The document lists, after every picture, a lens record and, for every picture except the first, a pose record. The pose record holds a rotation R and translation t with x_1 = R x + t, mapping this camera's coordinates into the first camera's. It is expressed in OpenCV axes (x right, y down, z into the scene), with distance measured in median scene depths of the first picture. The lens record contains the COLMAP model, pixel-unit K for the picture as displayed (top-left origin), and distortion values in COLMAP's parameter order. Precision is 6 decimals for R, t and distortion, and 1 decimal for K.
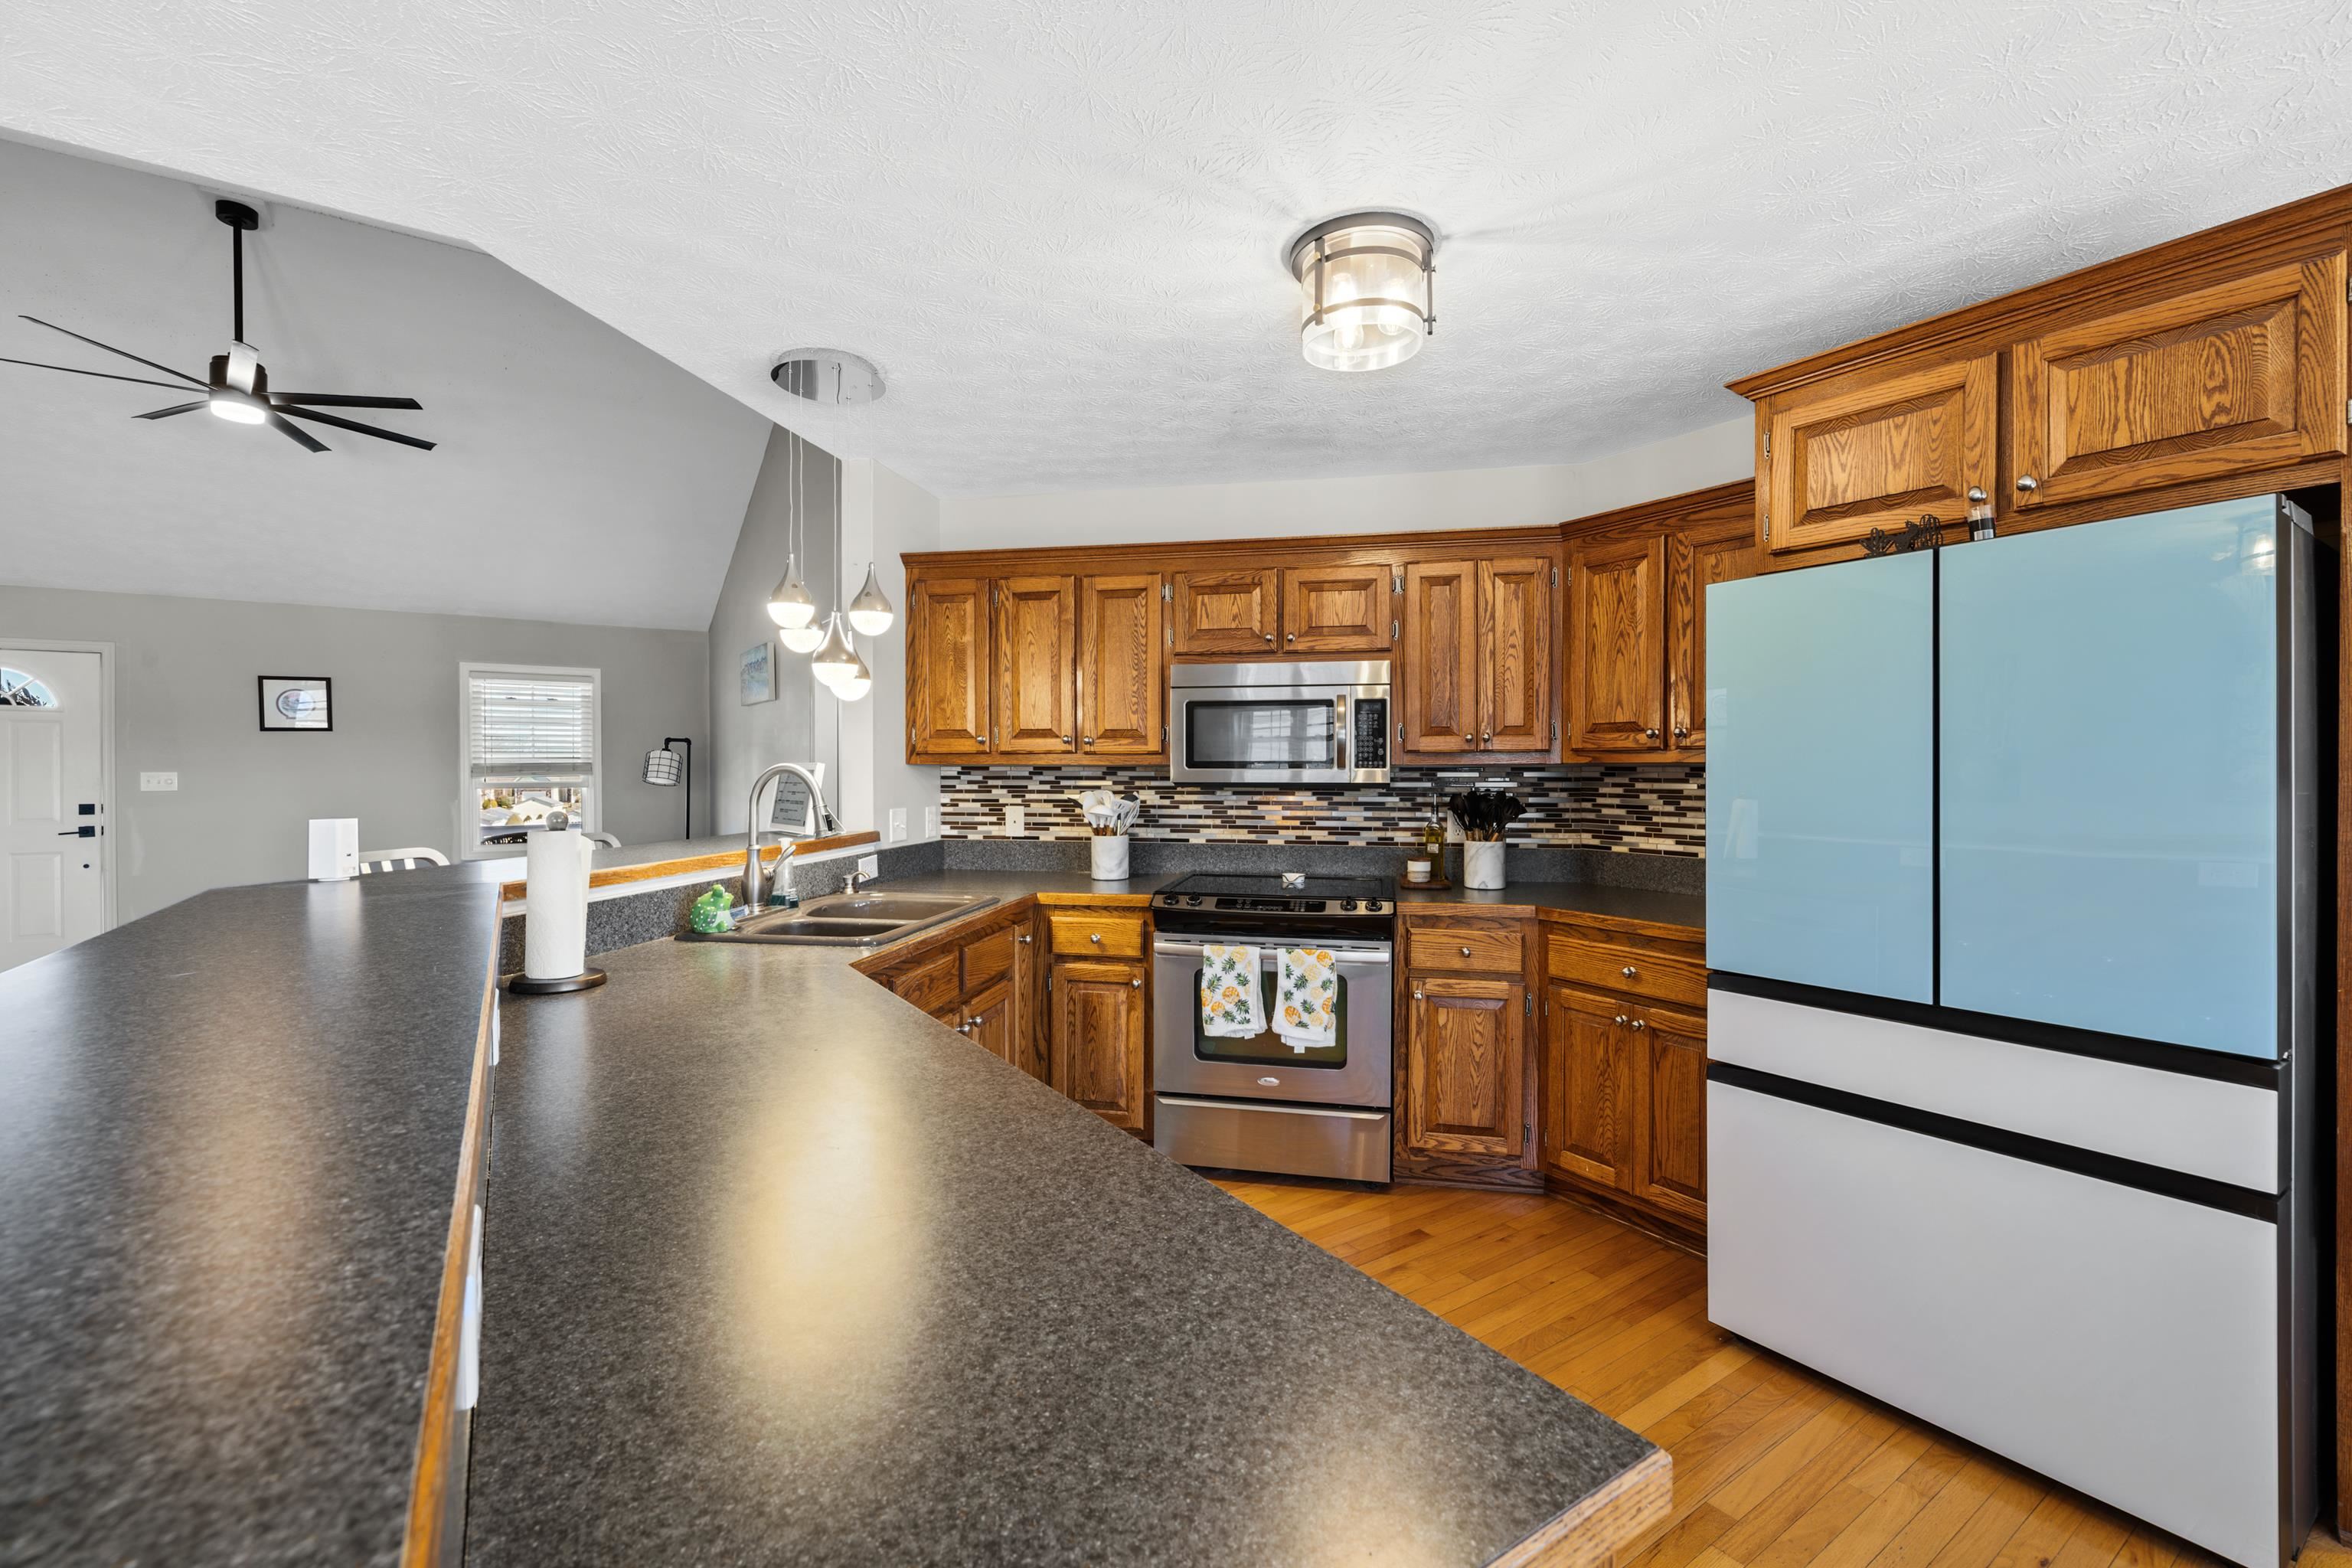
lens RADIAL K [[987.8, 0, 1176.7], [0, 987.8, 775.5], [0, 0, 1]] dist [0.000523, 0.000204]
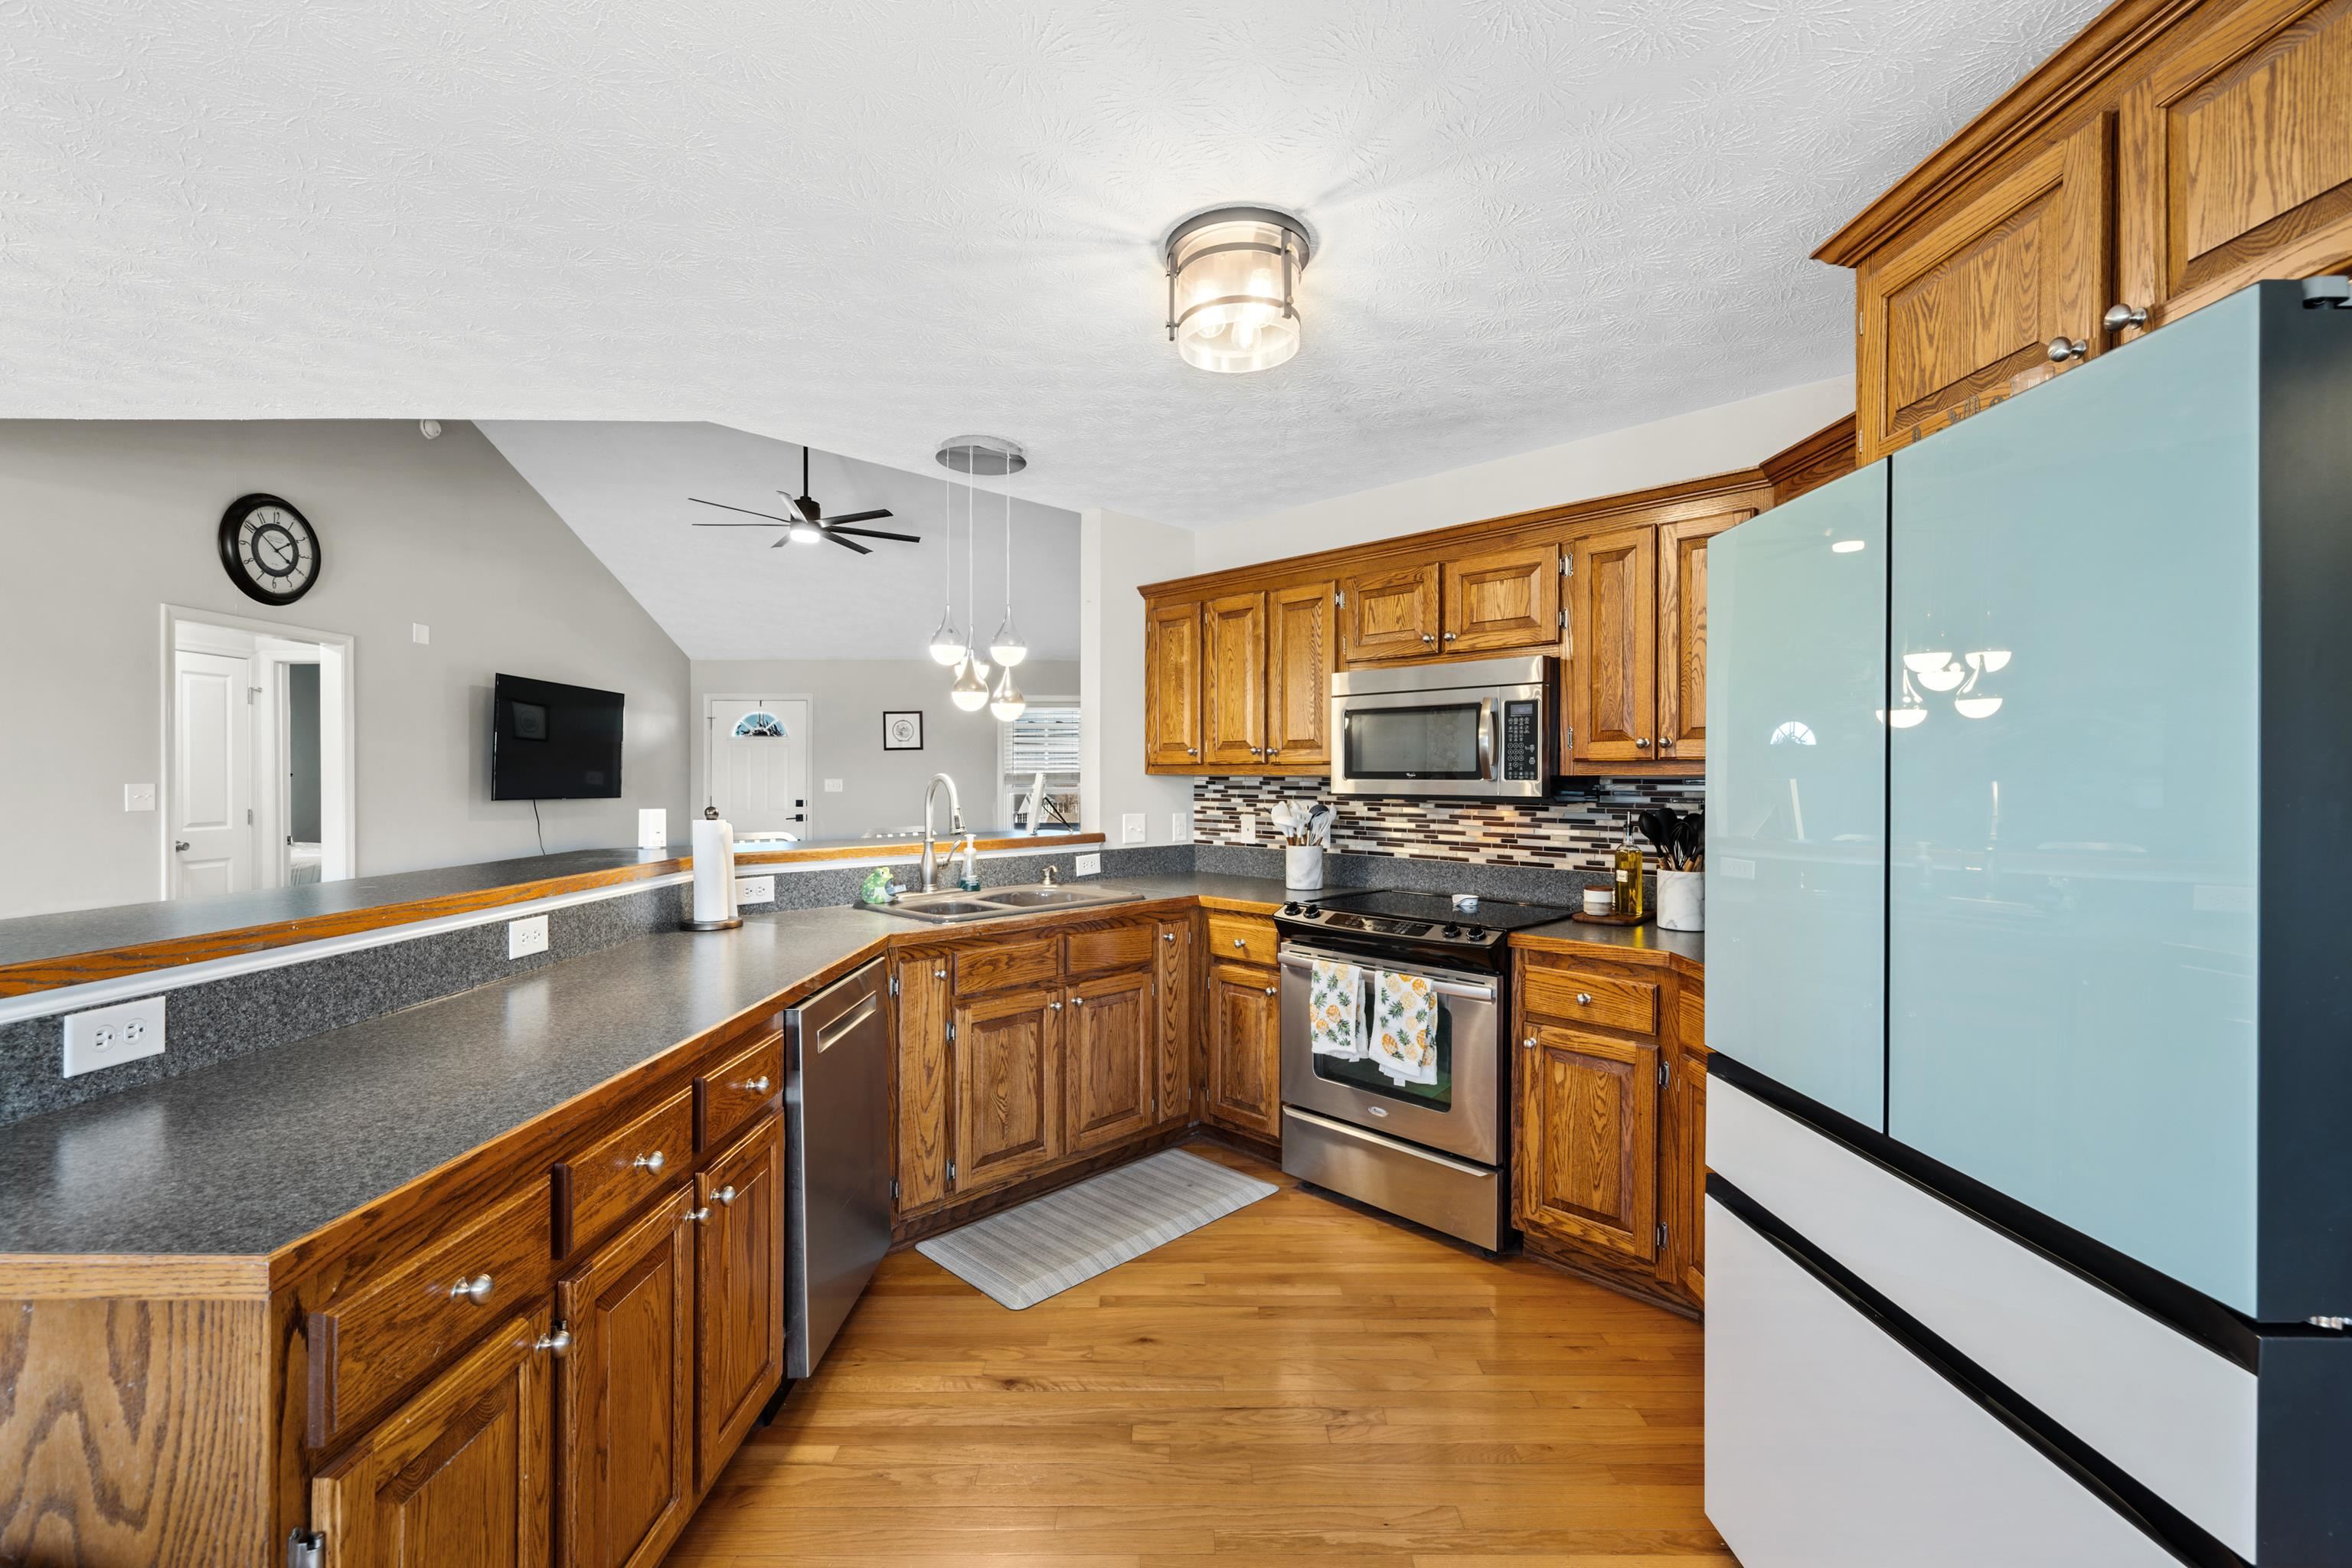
lens RADIAL K [[993.7, 0, 1176.0], [0, 993.7, 784.0], [0, 0, 1]] dist [-0.000702, -0.000371]
pose [[0.829035, 0.006553, -0.559159, 0.420755], [-0.007406, 0.999972, 0.000738, -0.001882], [0.559148, 0.003529, 0.829060, 0.096028]]
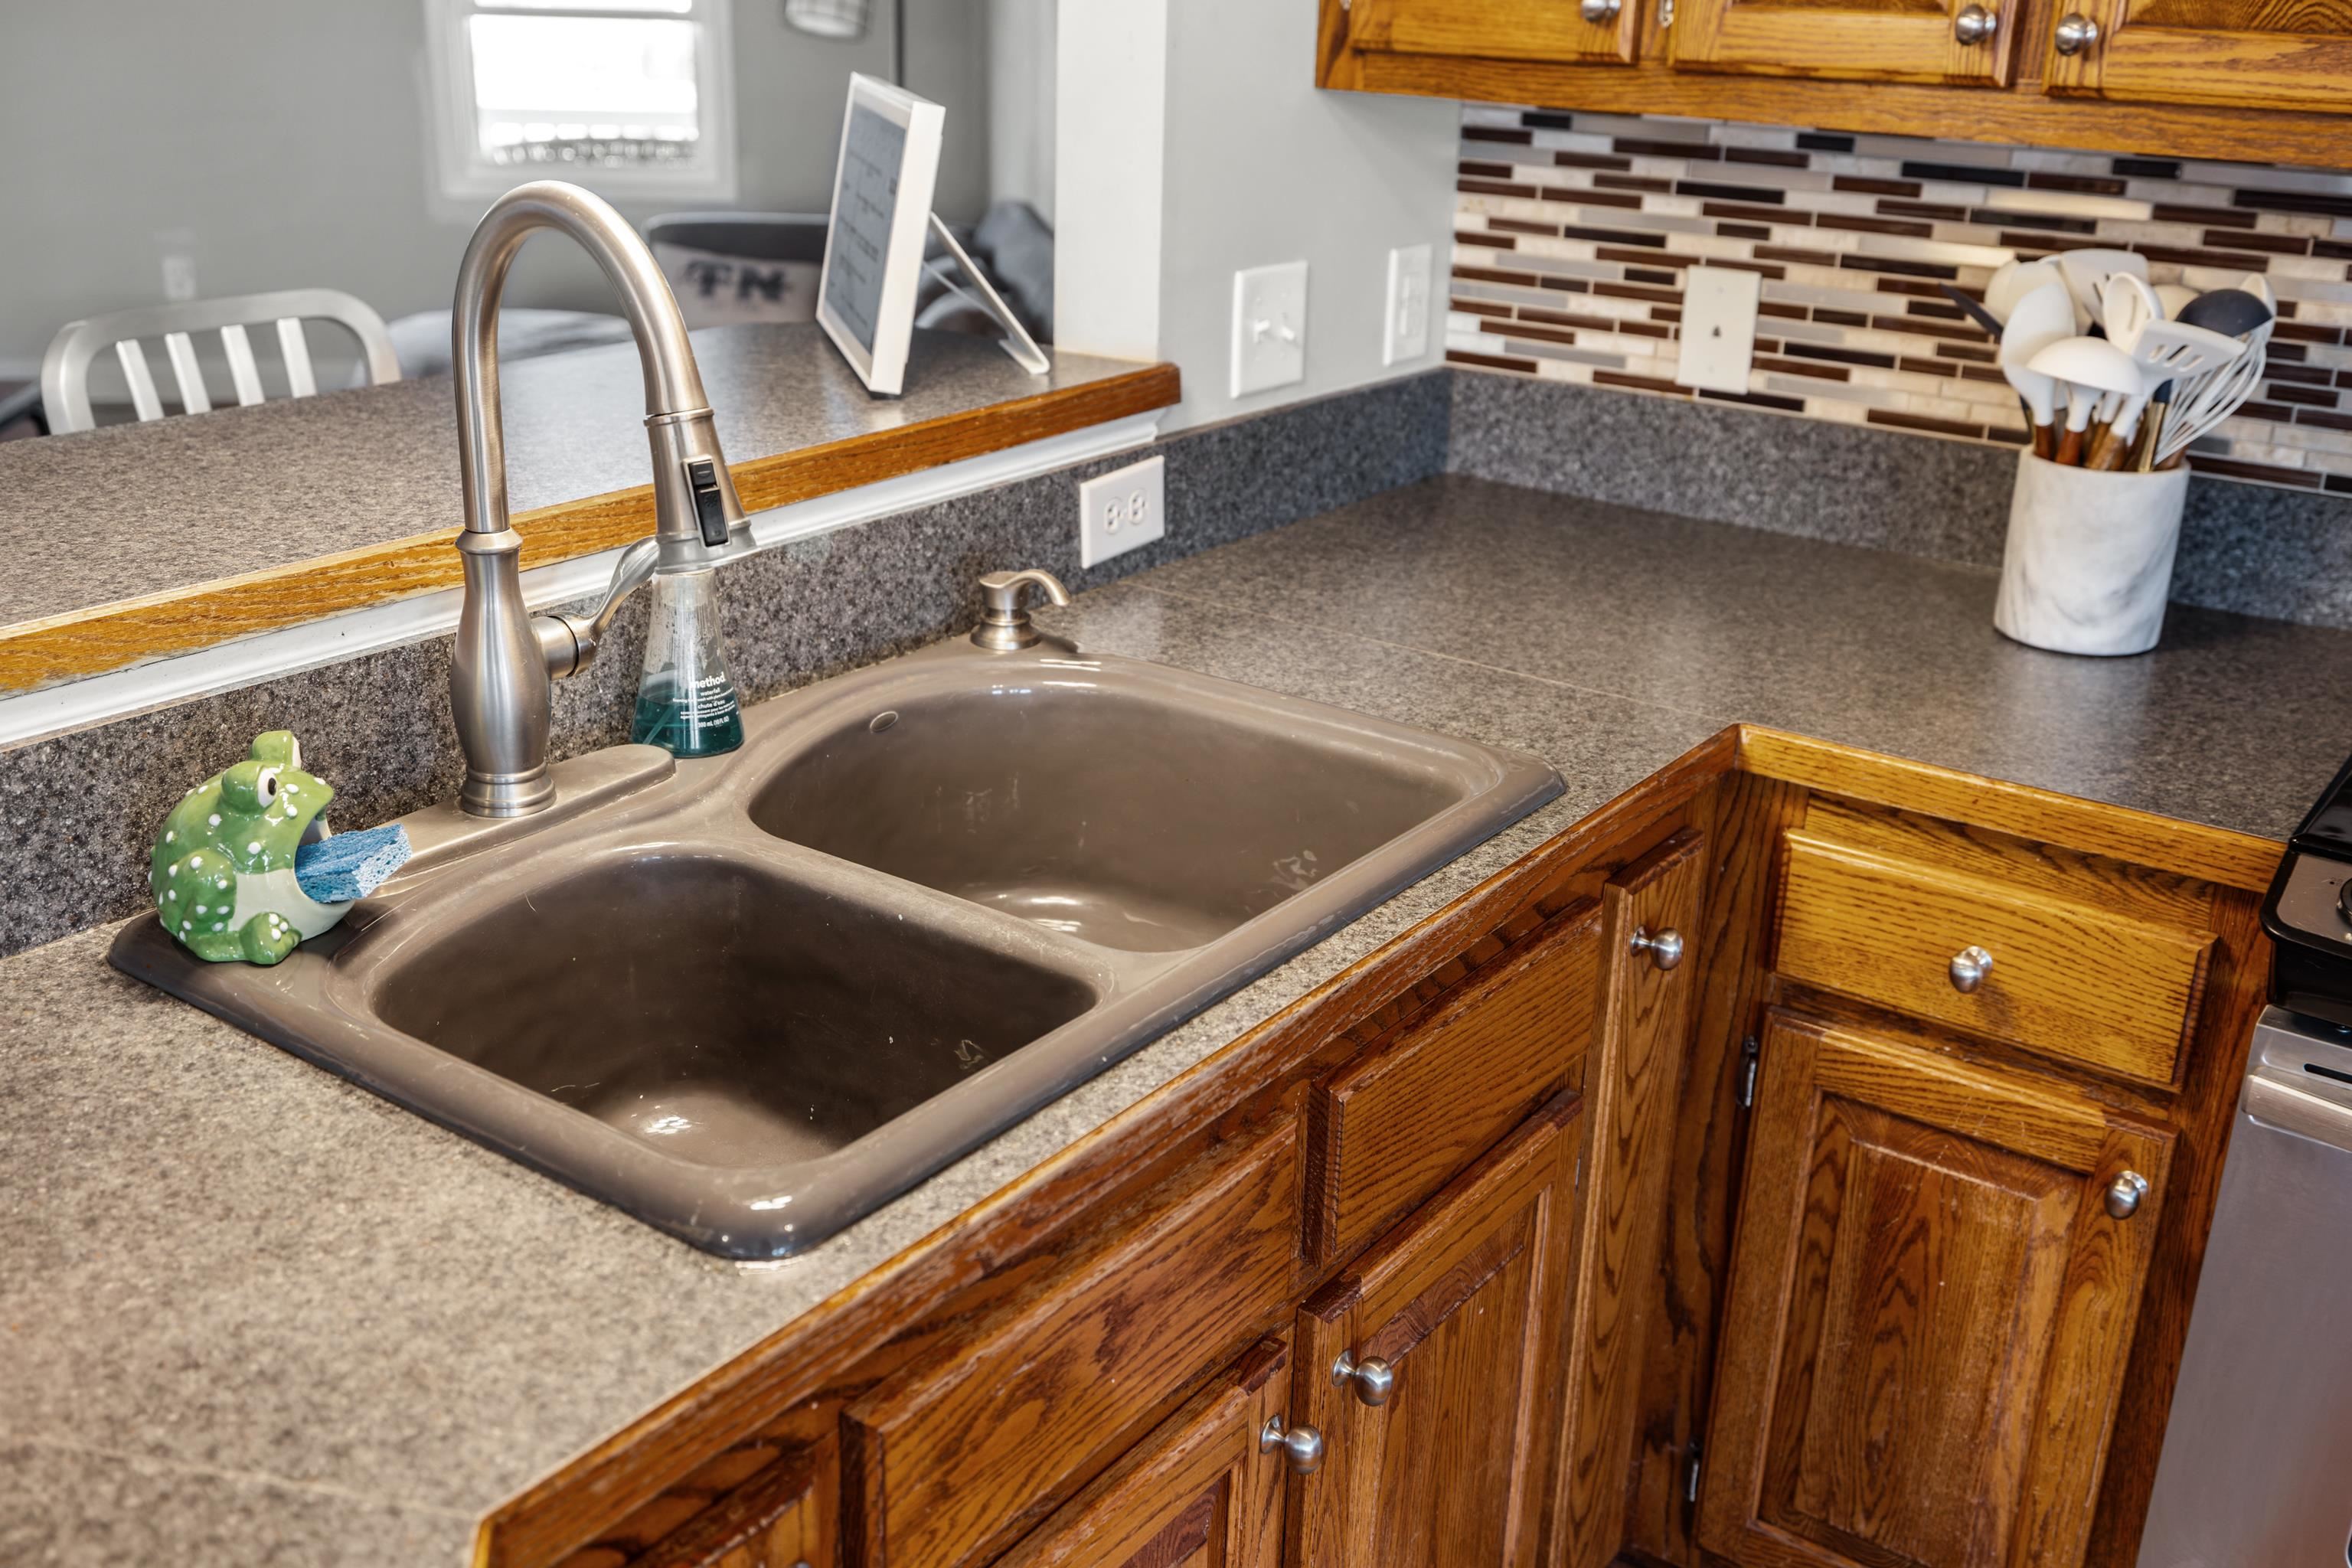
lens RADIAL K [[2259.8, 0, 1176.0], [0, 2259.8, 784.0], [0, 0, 1]] dist [0.005334, -0.001993]
pose [[0.908960, 0.172393, -0.379568, -0.055151], [-0.034638, 0.938574, 0.343335, -0.046893], [0.415442, -0.298930, 0.859098, 0.461172]]
